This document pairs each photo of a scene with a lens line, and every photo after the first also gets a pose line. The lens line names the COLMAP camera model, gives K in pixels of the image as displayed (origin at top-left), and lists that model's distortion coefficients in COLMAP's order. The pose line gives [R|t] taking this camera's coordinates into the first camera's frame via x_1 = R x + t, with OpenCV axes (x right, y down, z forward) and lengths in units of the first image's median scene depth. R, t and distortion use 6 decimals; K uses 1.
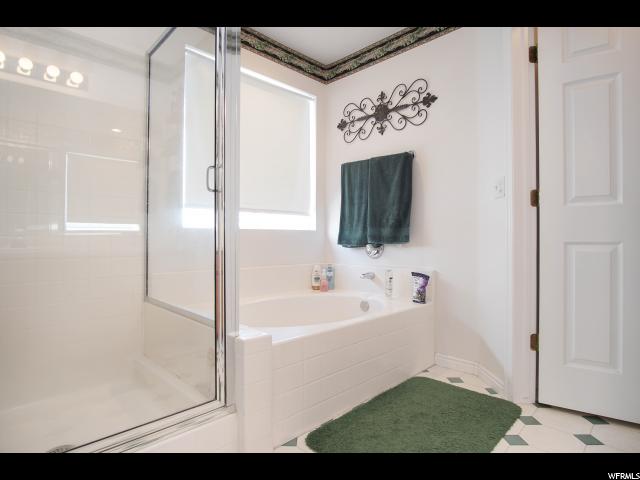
lens RADIAL K [[349.4, 0, 317.5], [0, 349.4, 240.2], [0, 0, 1]] dist [-0.014777, 0.001660]
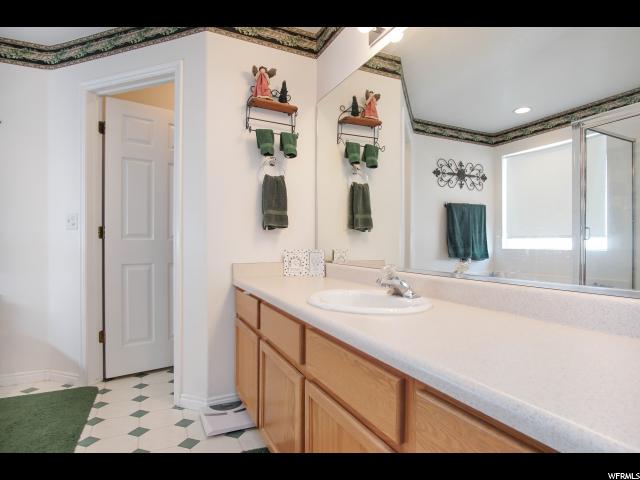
lens RADIAL K [[349.4, 0, 318.4], [0, 349.4, 242.7], [0, 0, 1]] dist [-0.014777, 0.001660]
pose [[0.302279, 0.010581, 0.953161, -0.446485], [-0.007561, 0.999934, -0.008702, -0.079170], [-0.953189, -0.004576, 0.302339, -0.248217]]
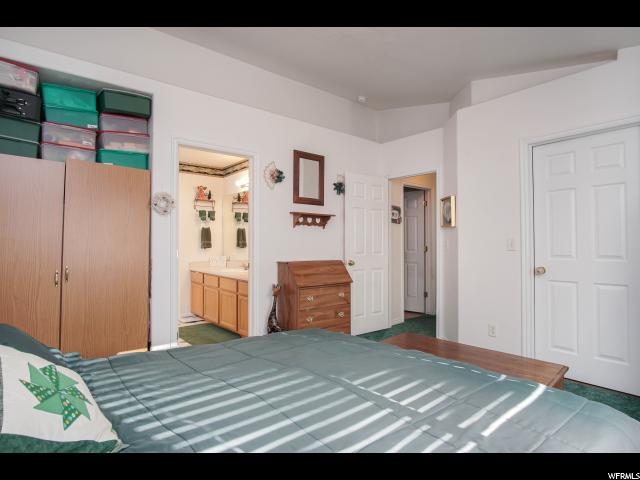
lens RADIAL K [[349.4, 0, 317.5], [0, 349.4, 240.6], [0, 0, 1]] dist [-0.014777, 0.001660]
pose [[0.052729, 0.013514, 0.998517, -3.255970], [0.001835, 0.999905, -0.013630, -0.195182], [-0.998607, 0.002551, 0.052700, -1.176315]]
